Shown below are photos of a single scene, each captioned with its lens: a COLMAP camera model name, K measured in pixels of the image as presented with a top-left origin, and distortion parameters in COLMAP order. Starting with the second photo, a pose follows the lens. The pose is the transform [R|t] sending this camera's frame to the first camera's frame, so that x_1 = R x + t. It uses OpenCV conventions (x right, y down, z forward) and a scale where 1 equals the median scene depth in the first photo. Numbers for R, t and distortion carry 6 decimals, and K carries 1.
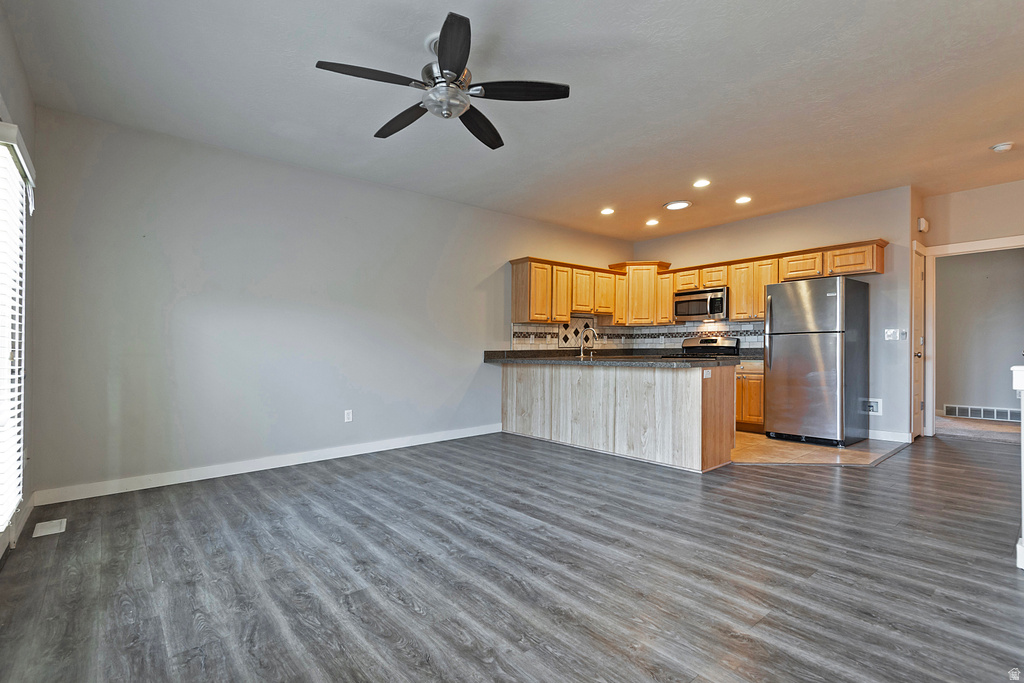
lens RADIAL K [[477.0, 0, 515.5], [0, 477.0, 348.6], [0, 0, 1]] dist [0.030205, -0.019203]
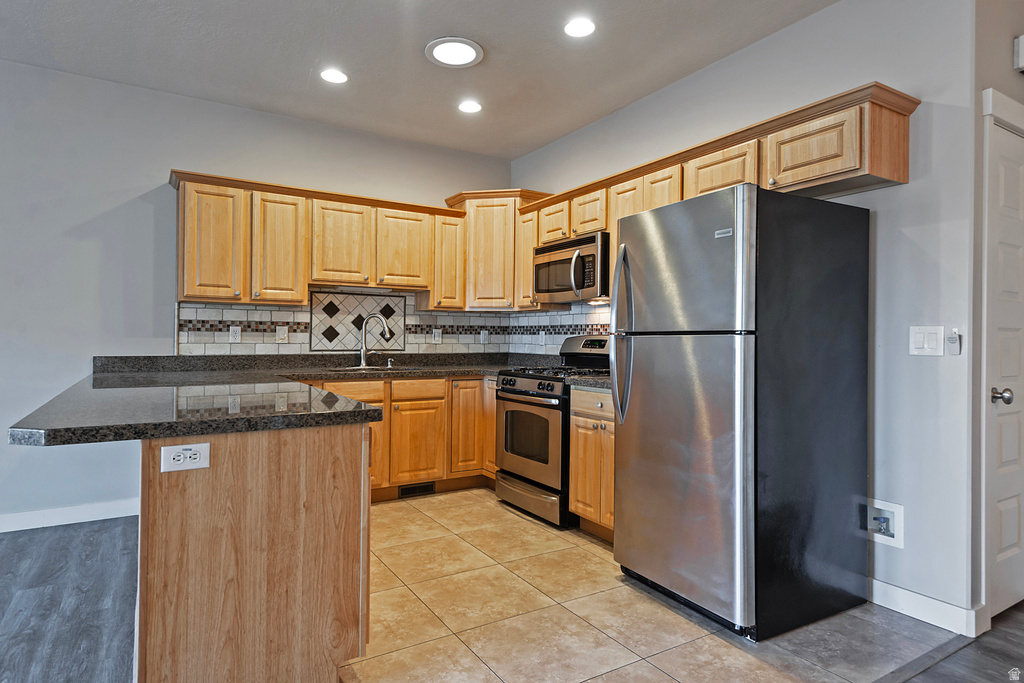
lens RADIAL K [[581.8, 0, 516.2], [0, 581.8, 334.2], [0, 0, 1]] dist [0.029714, -0.016221]
pose [[0.988242, 0.014474, -0.152209, 0.533846], [-0.015157, 0.999880, -0.003330, -0.027549], [0.152142, 0.005598, 0.988343, 0.491495]]
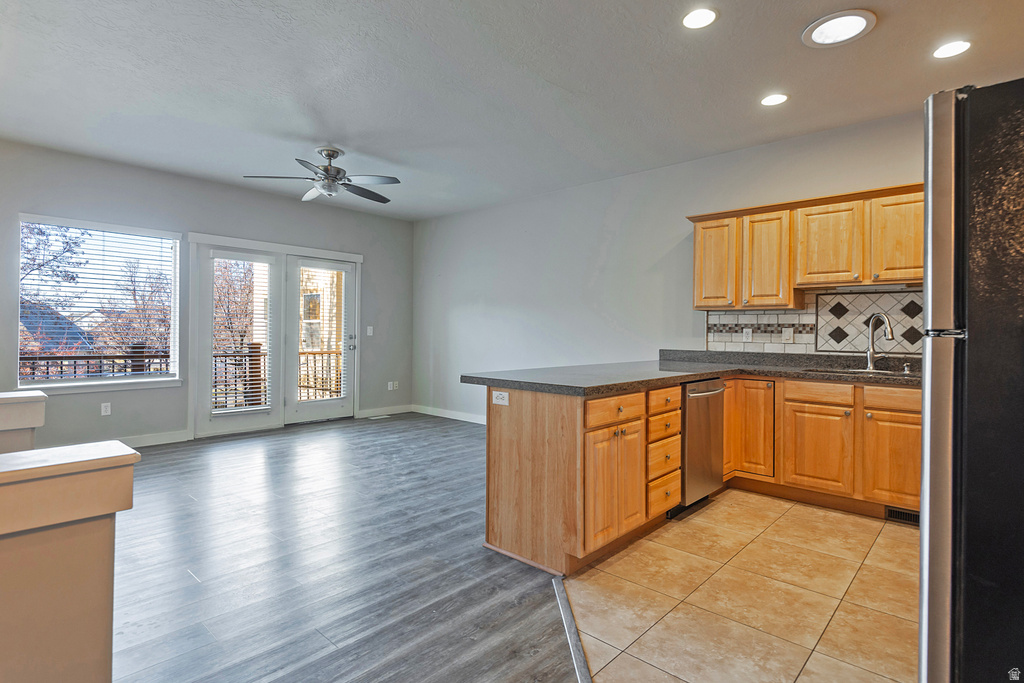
lens RADIAL K [[525.9, 0, 504.8], [0, 525.9, 331.9], [0, 0, 1]] dist [0.018505, -0.003766]
pose [[0.114404, 0.011724, -0.993365, 0.850059], [-0.011696, 0.999877, 0.010454, -0.033727], [0.993365, 0.010423, 0.114527, 0.718619]]
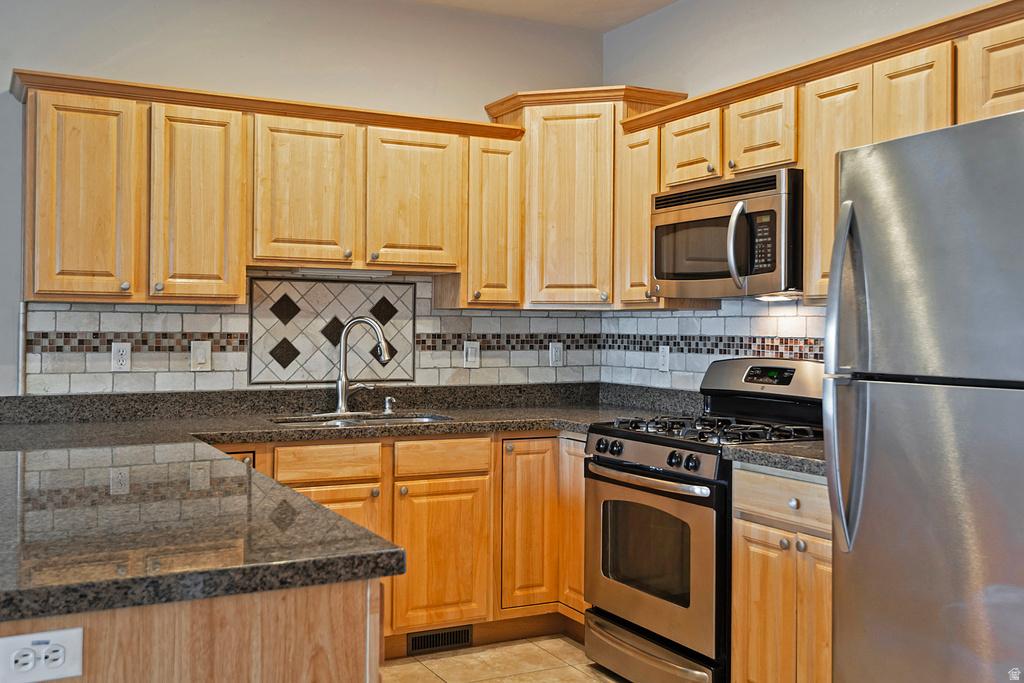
lens RADIAL K [[1009.2, 0, 506.3], [0, 1009.2, 313.6], [0, 0, 1]] dist [0.002885, 0.000000]
pose [[0.973376, 0.011614, -0.228921, 0.499896], [-0.014049, 0.999861, -0.009009, -0.053889], [0.228785, 0.011985, 0.973403, 0.533568]]
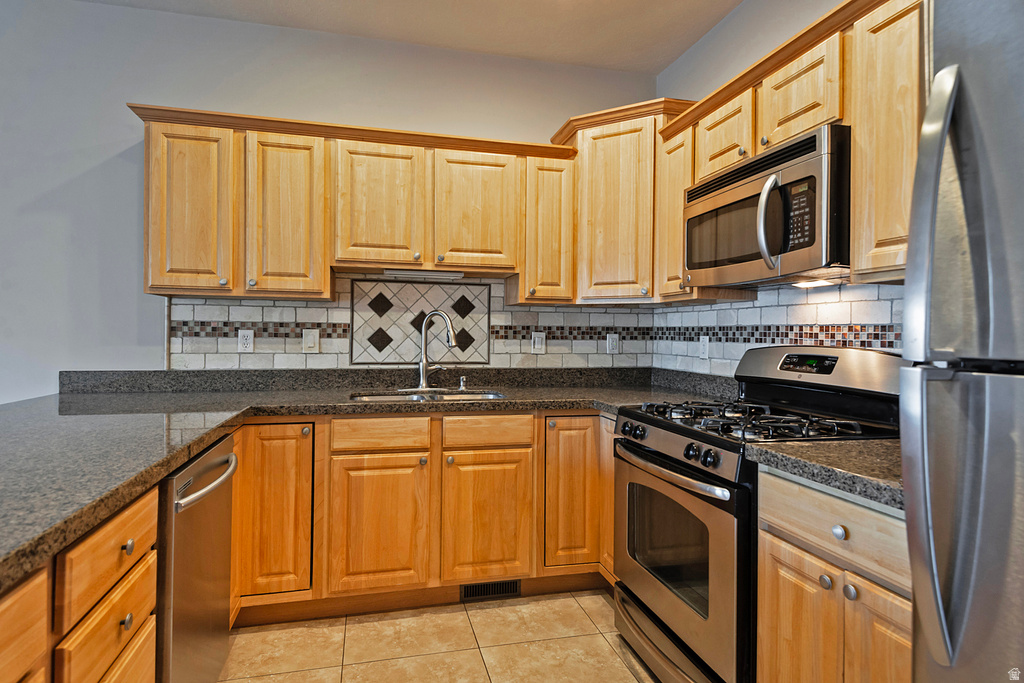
lens RADIAL K [[563.3, 0, 502.5], [0, 563.3, 329.2], [0, 0, 1]] dist [0.033897, -0.017753]
pose [[0.888189, 0.013271, -0.459286, 0.511230], [-0.015869, 0.999872, -0.001797, -0.038383], [0.459204, 0.008885, 0.888286, 0.838974]]
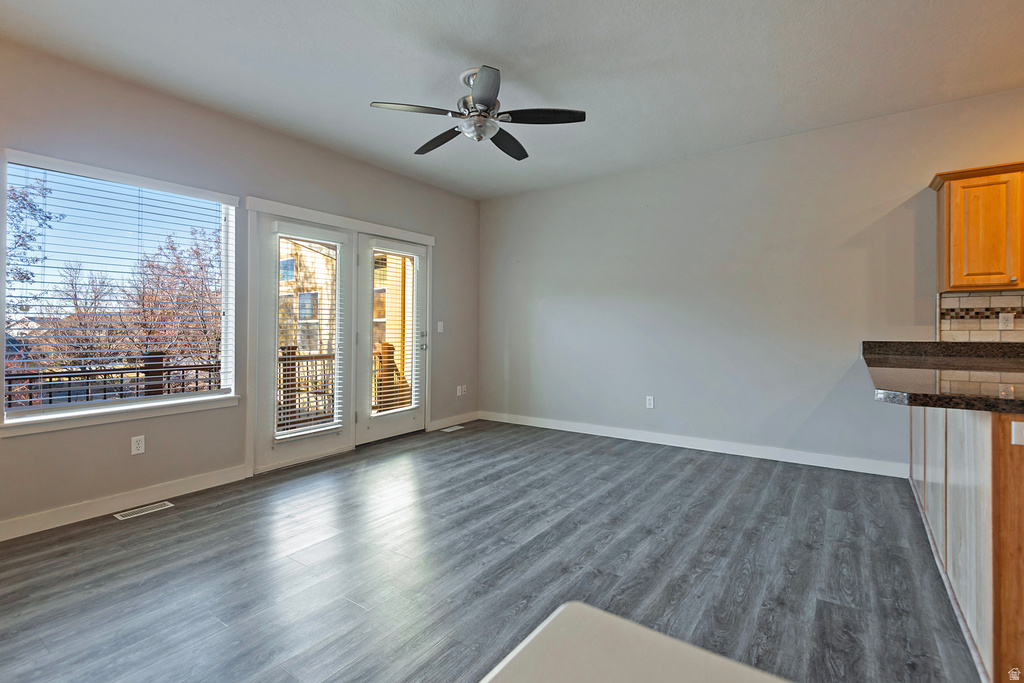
lens RADIAL K [[477.0, 0, 496.1], [0, 477.0, 325.3], [0, 0, 1]] dist [0.030205, -0.019203]
pose [[0.225641, 0.001353, -0.974210, 0.507831], [0.006147, 0.999977, 0.002813, -0.024934], [0.974191, -0.006623, 0.225627, 0.413289]]
